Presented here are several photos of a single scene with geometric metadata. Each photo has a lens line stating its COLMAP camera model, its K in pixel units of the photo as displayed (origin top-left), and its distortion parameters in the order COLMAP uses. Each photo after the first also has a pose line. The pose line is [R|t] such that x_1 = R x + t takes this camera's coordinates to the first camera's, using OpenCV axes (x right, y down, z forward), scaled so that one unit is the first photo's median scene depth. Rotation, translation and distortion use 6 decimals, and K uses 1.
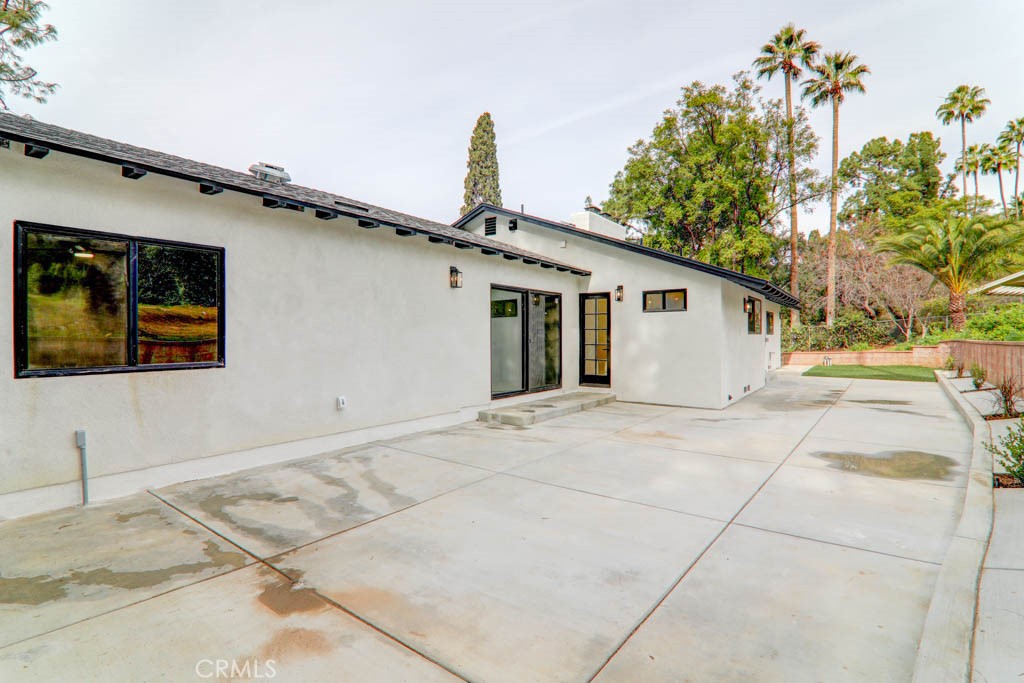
lens RADIAL K [[478.1, 0, 511.0], [0, 478.1, 329.9], [0, 0, 1]] dist [-0.018352, -0.000240]
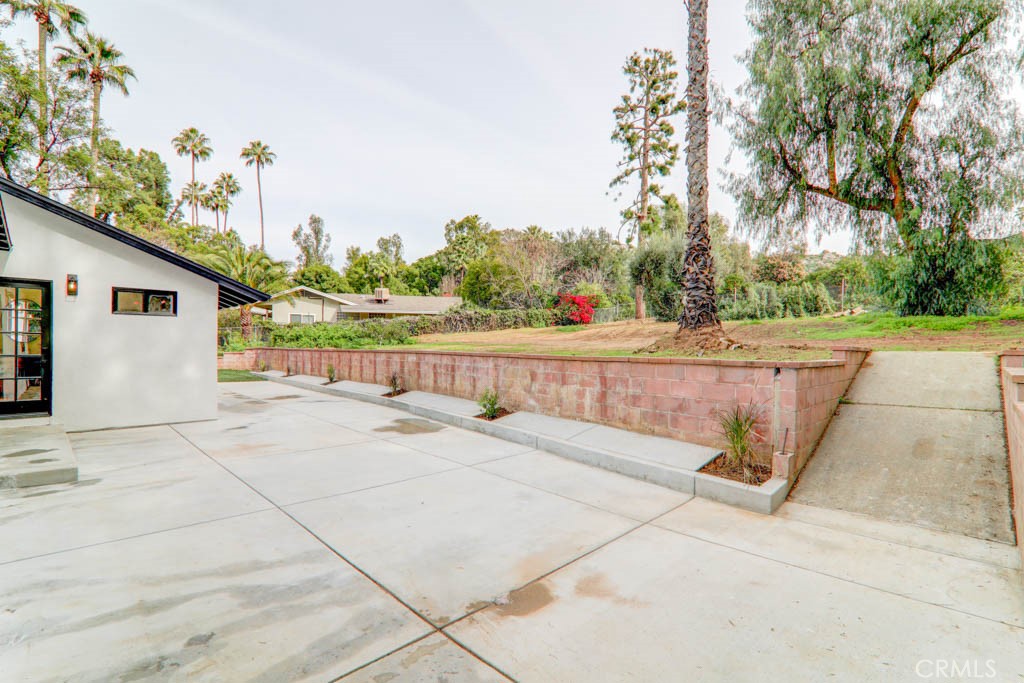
lens RADIAL K [[469.3, 0, 515.3], [0, 469.3, 341.8], [0, 0, 1]] dist [-0.015985, 0.000021]
pose [[0.138363, 0.011998, 0.990309, -0.395324], [-0.024180, 0.999669, -0.008733, 0.000432], [-0.990086, -0.022737, 0.138608, 0.234426]]
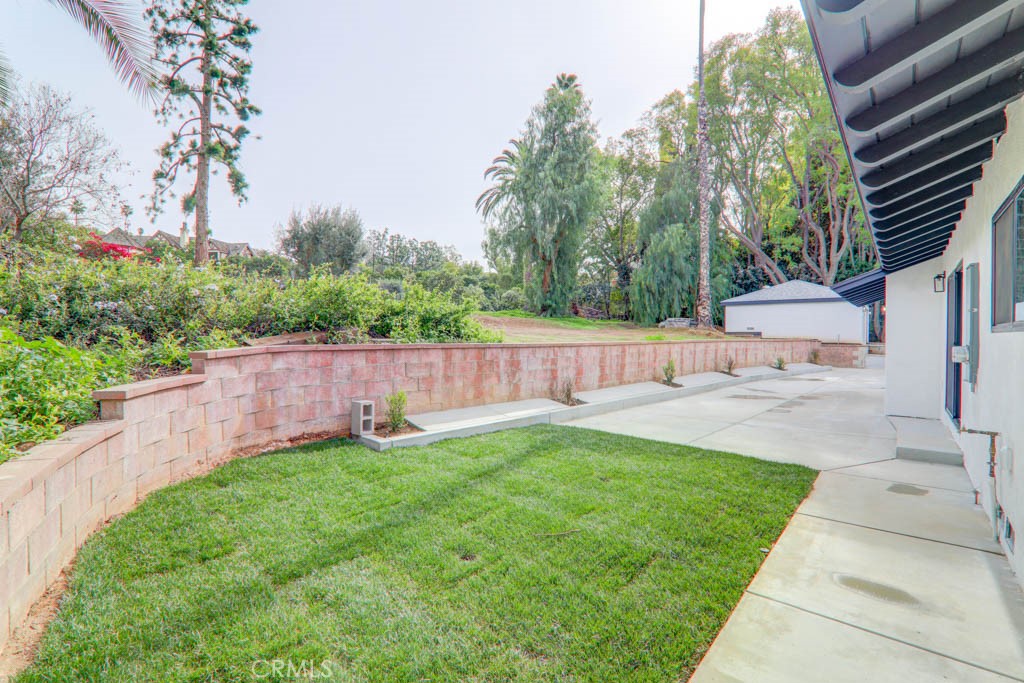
lens RADIAL K [[469.3, 0, 515.3], [0, 469.3, 341.8], [0, 0, 1]] dist [-0.015985, 0.000021]
pose [[-0.998685, -0.005538, 0.050974, 1.397399], [-0.005753, 0.999975, -0.004088, 0.036557], [-0.050951, -0.004376, -0.998692, 2.269166]]
